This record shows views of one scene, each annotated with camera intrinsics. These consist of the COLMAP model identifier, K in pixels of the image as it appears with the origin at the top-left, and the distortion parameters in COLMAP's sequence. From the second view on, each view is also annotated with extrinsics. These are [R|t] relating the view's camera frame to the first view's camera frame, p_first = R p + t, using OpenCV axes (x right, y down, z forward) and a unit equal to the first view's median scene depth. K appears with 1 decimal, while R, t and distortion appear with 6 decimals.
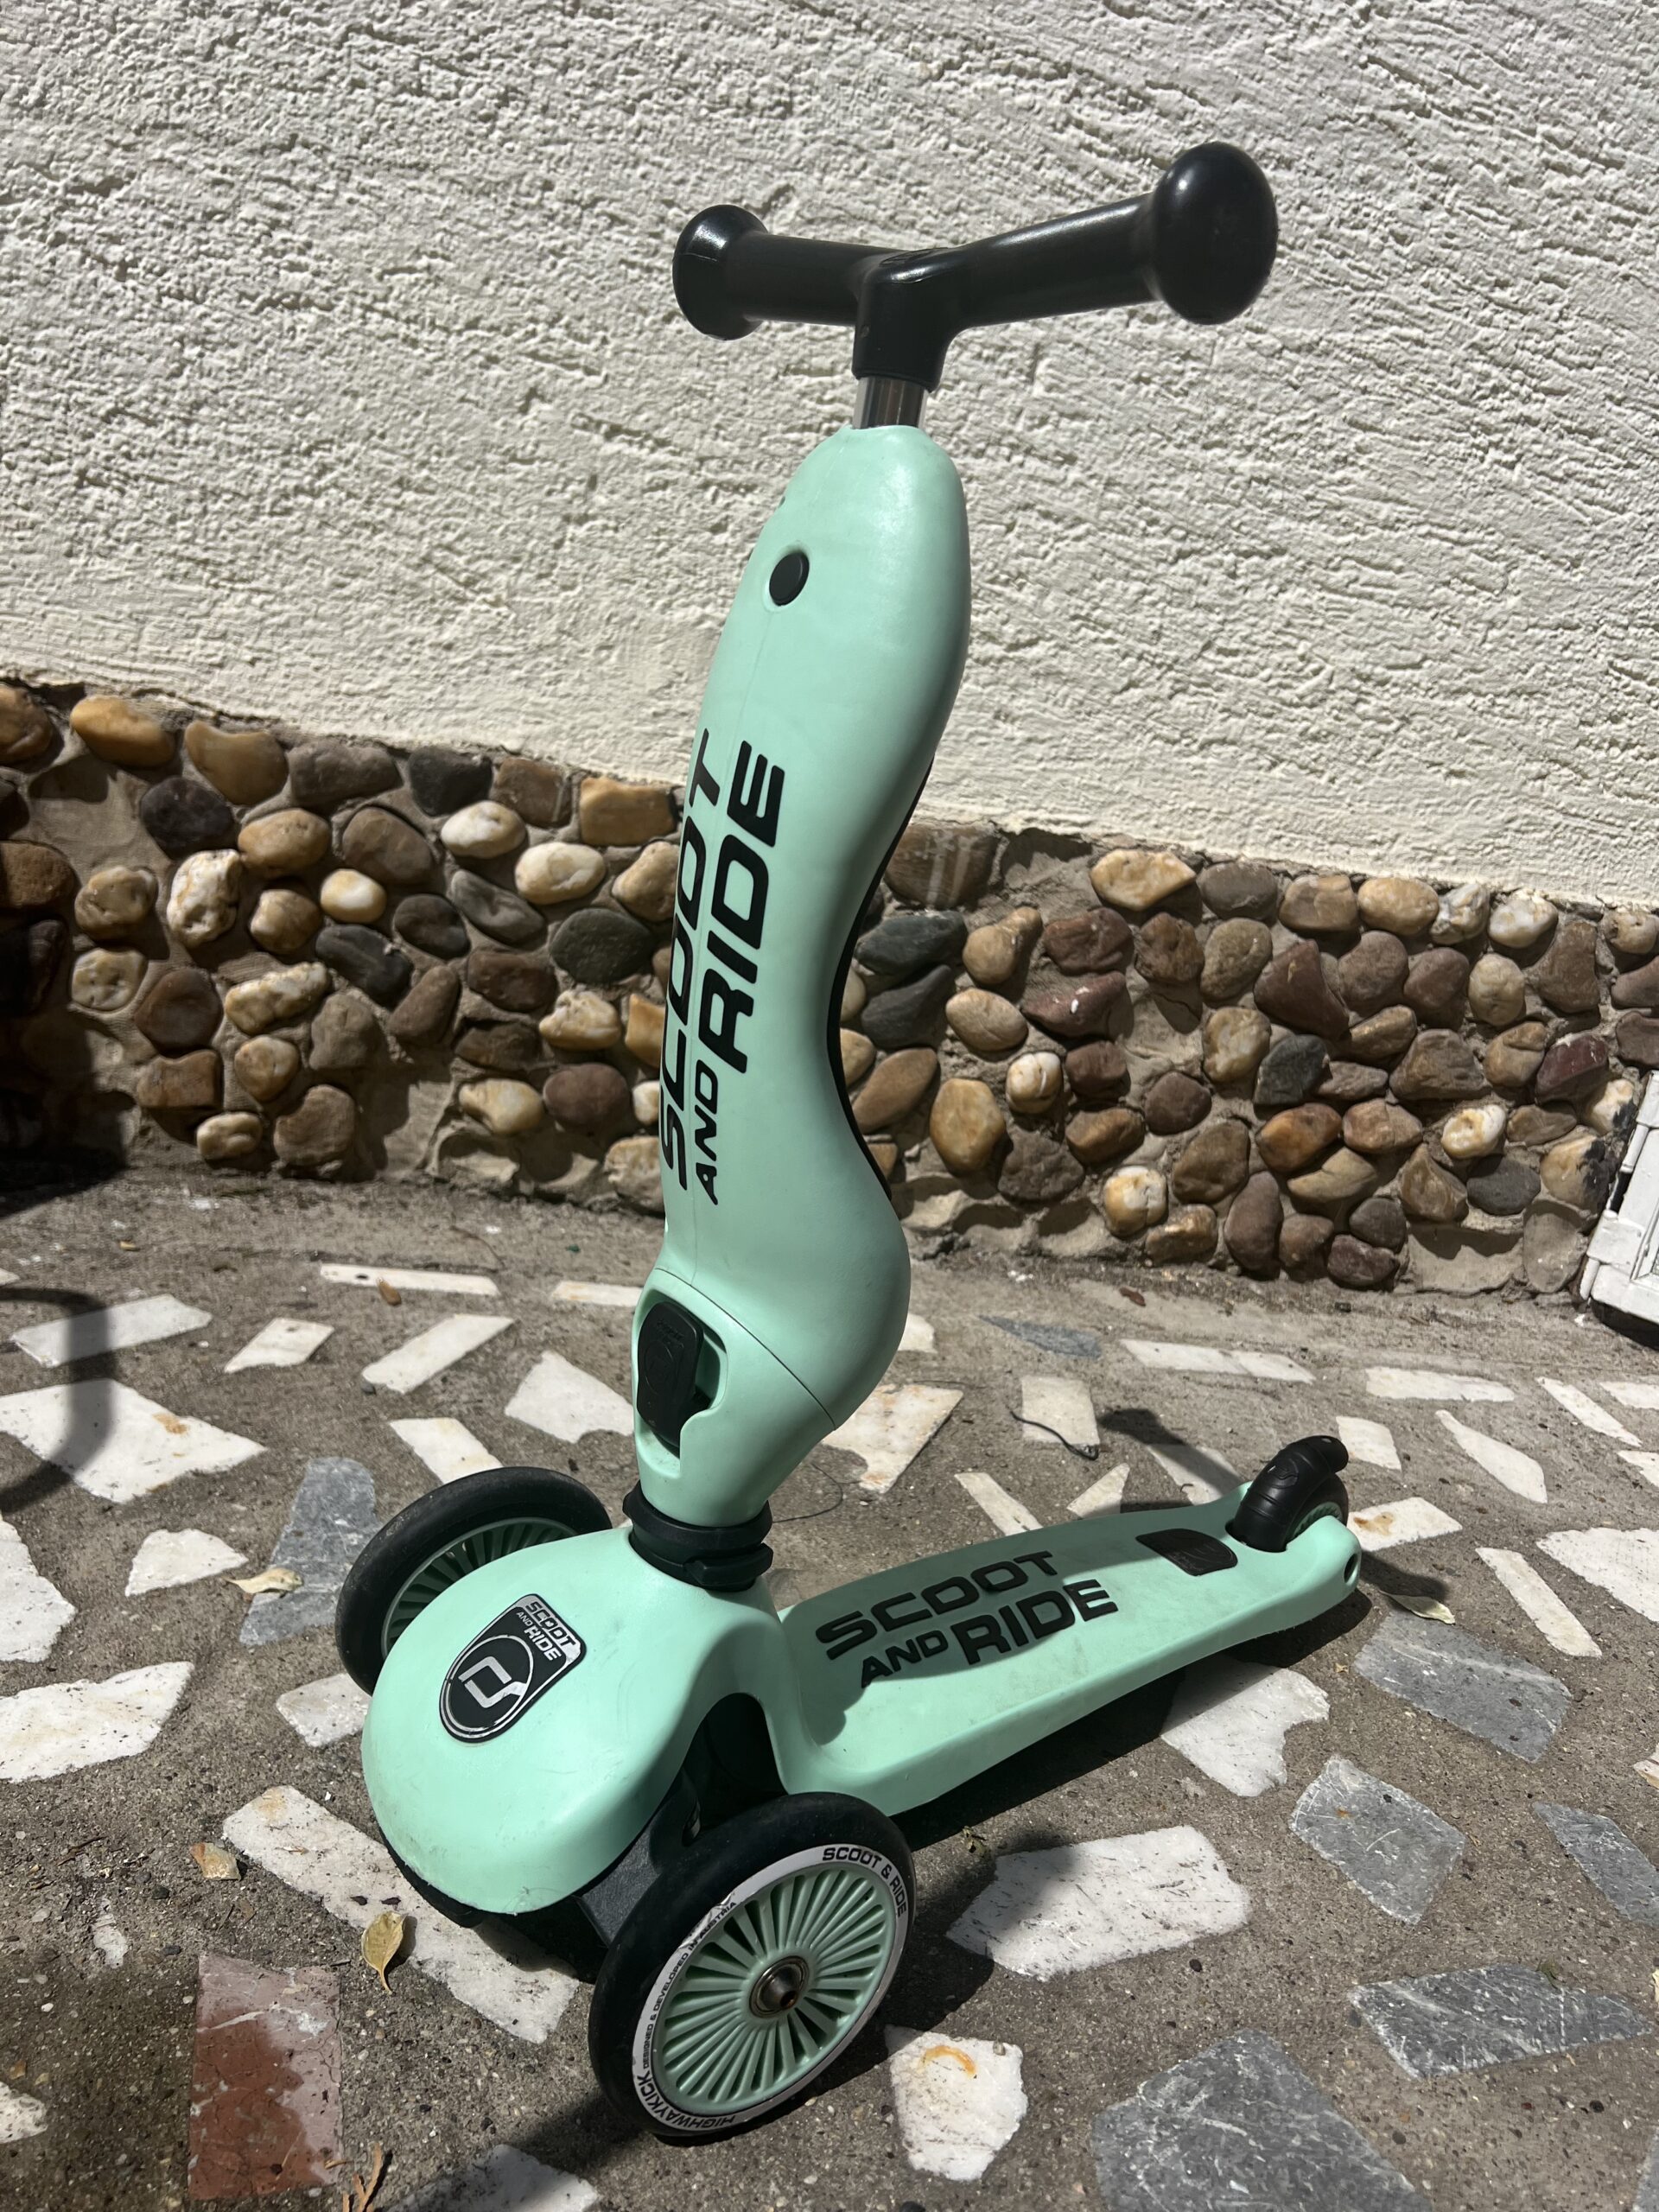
lens RADIAL K [[1662.6, 0, 840.8], [0, 1662.6, 1156.5], [0, 0, 1]] dist [0.072165, -0.095854]
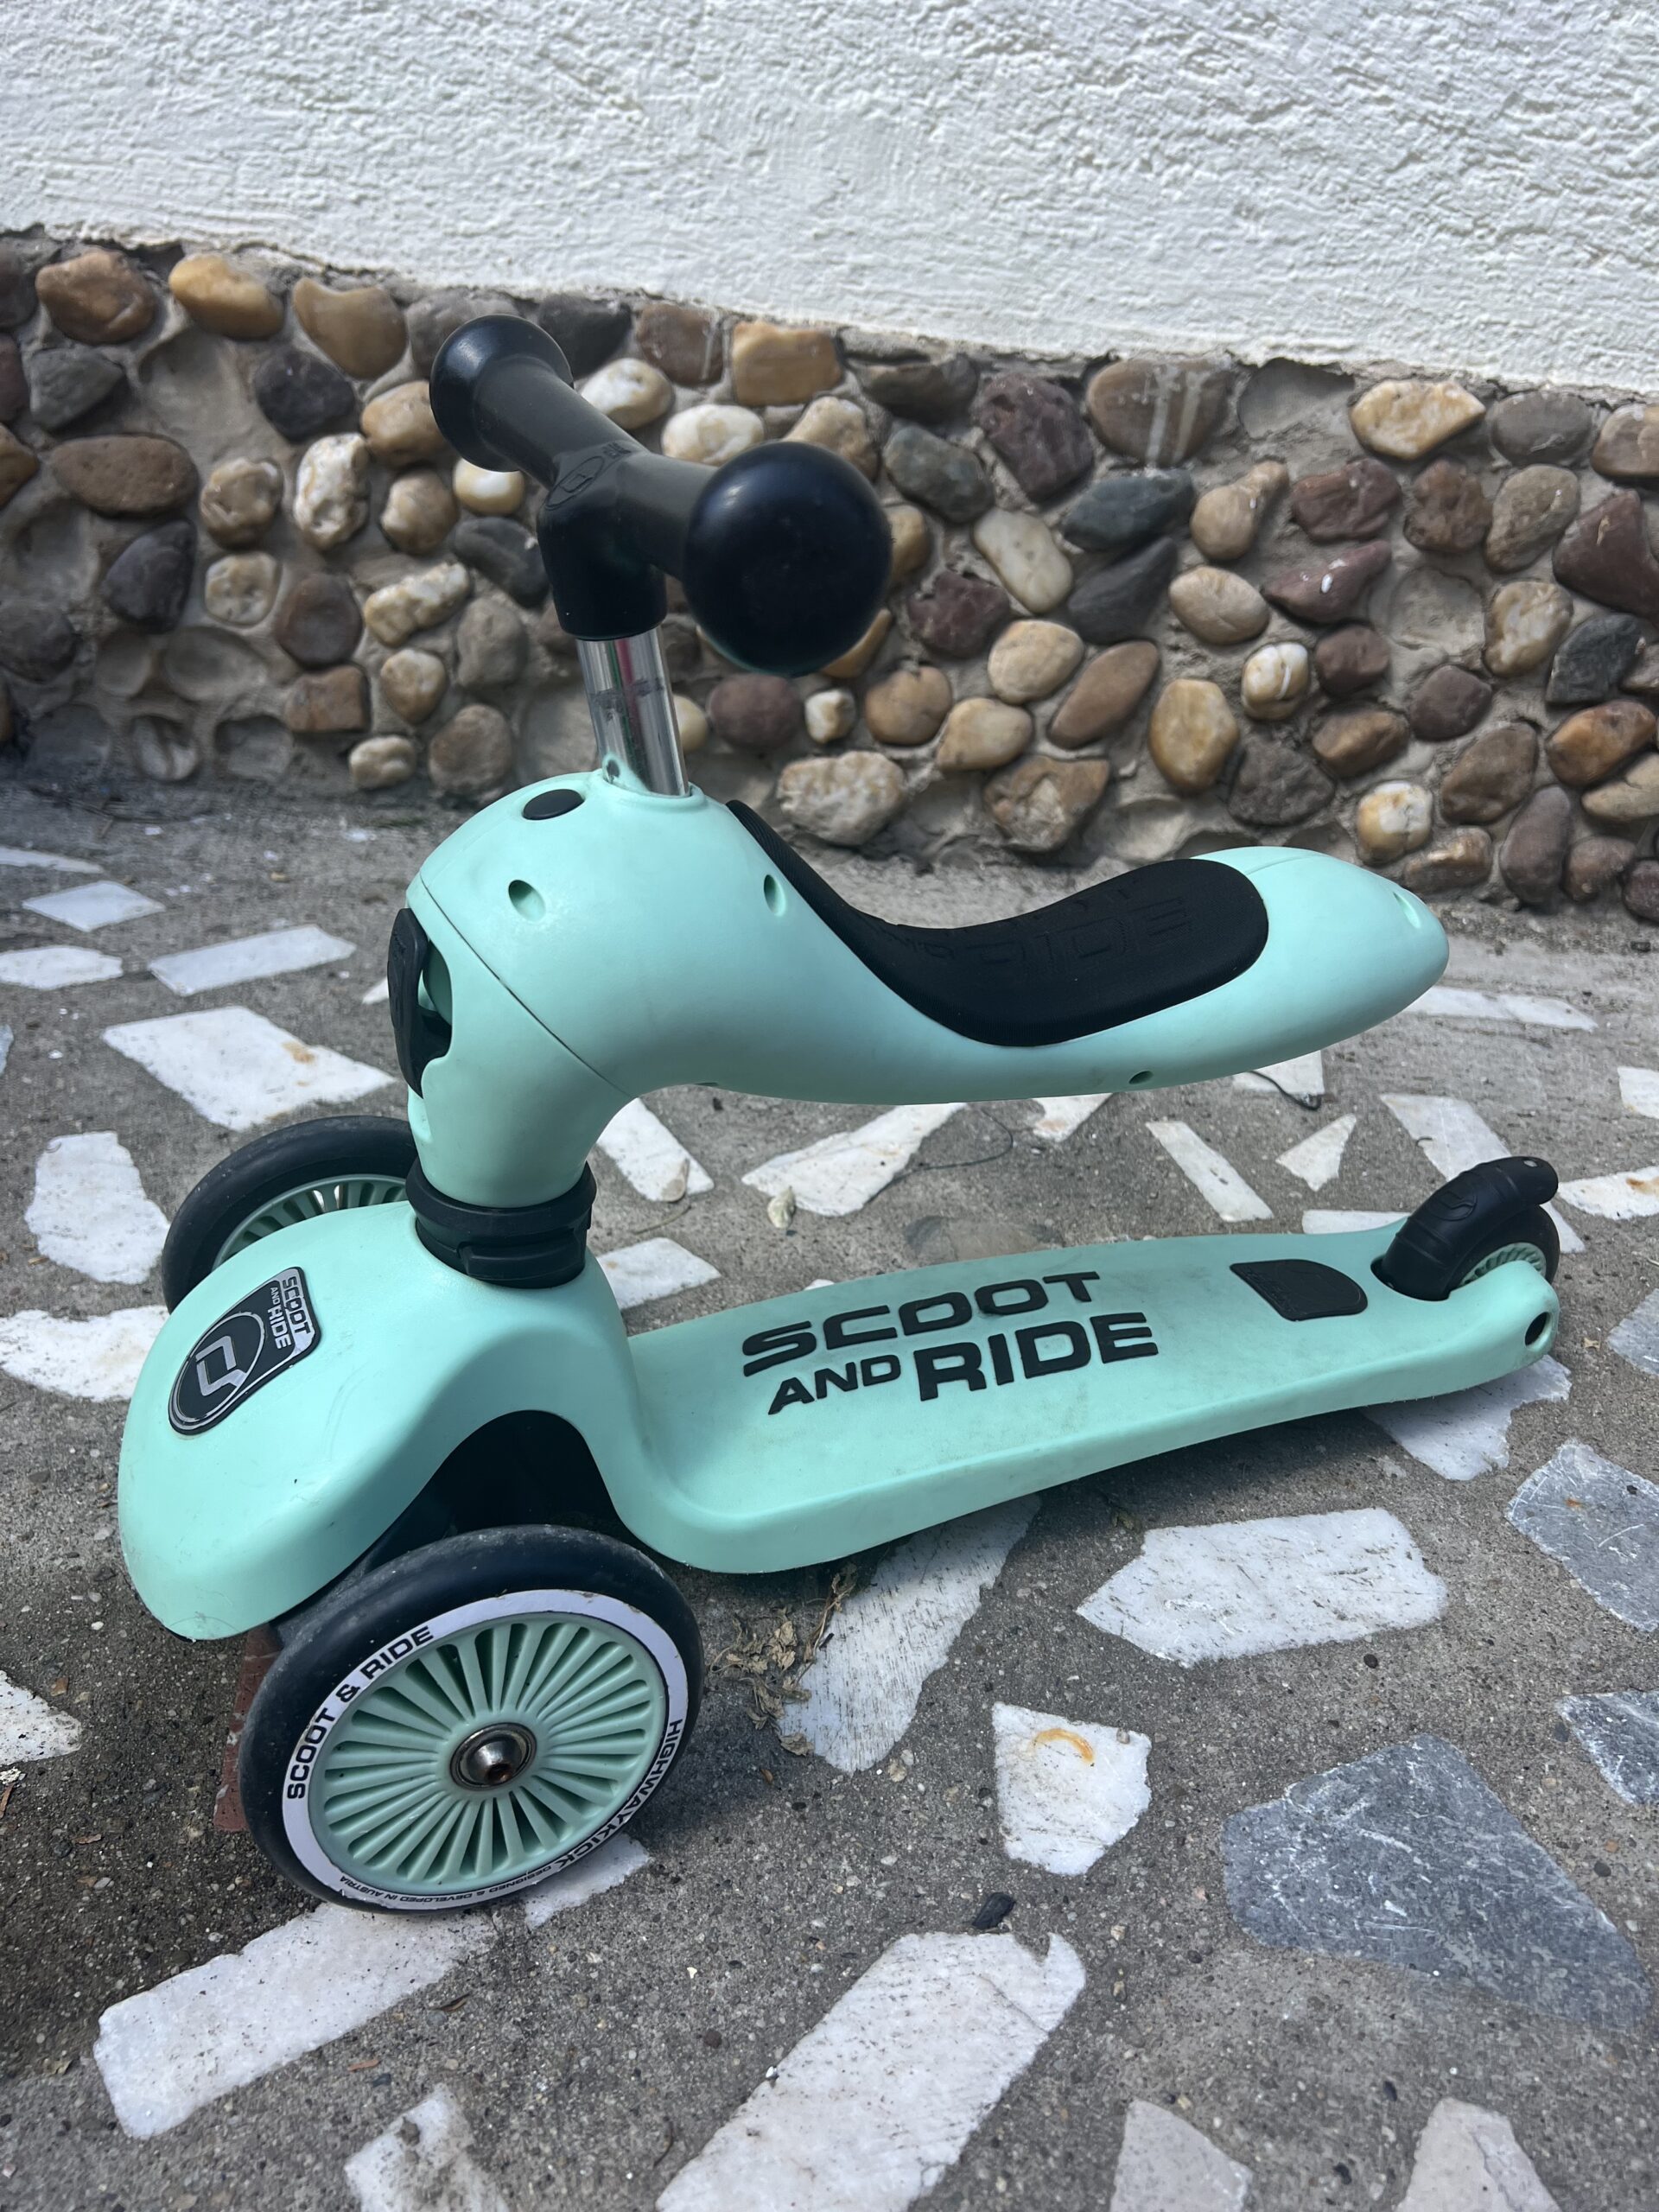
lens RADIAL K [[1678.2, 0, 823.0], [0, 1678.2, 1149.1], [0, 0, 1]] dist [0.016353, -0.027229]
pose [[0.985017, 0.015273, -0.171782, 0.048433], [0.016212, 0.983460, 0.180399, 0.038775], [0.171696, -0.180481, 0.968477, 0.102080]]
